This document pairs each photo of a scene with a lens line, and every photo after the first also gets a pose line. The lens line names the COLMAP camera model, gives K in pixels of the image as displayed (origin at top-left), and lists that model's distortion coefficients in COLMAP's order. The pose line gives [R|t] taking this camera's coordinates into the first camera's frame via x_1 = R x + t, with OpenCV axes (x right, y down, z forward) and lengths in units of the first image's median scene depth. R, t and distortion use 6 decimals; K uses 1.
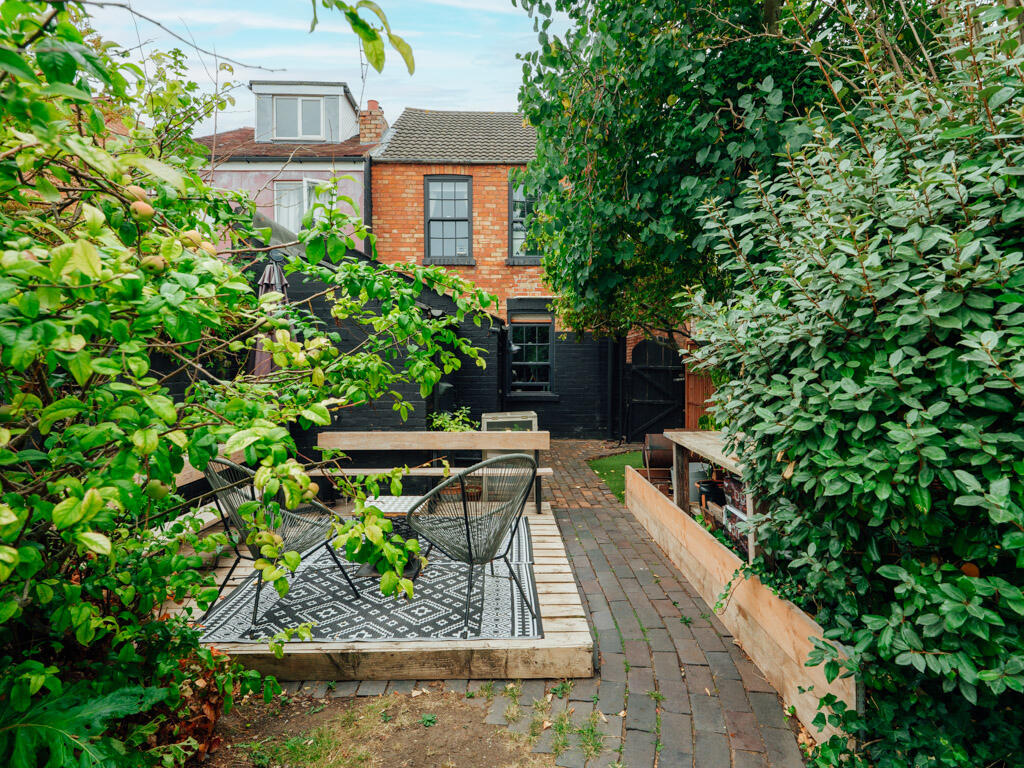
lens RADIAL K [[544.0, 0, 512.0], [0, 544.0, 384.0], [0, 0, 1]] dist [0.003687, -0.000421]
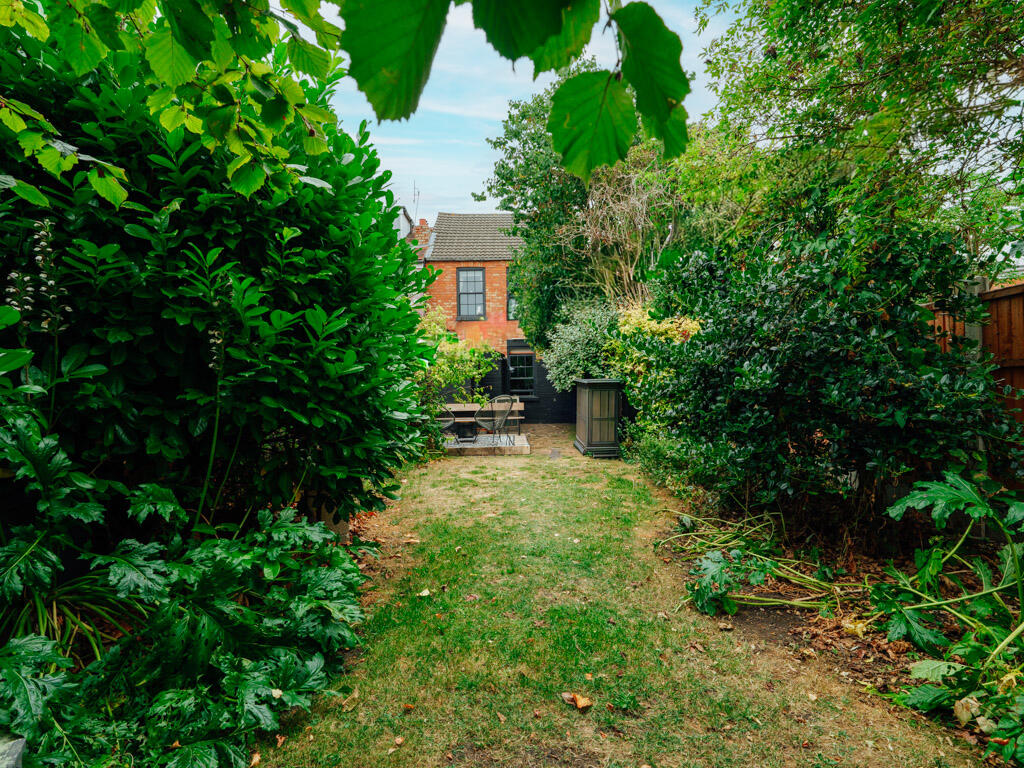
lens RADIAL K [[544.0, 0, 512.0], [0, 544.0, 384.0], [0, 0, 1]] dist [0.003687, -0.000421]
pose [[0.999763, -0.018616, -0.011268, 0.022351], [0.018071, 0.998746, -0.046689, 0.056736], [0.012123, 0.046474, 0.998846, -0.658022]]
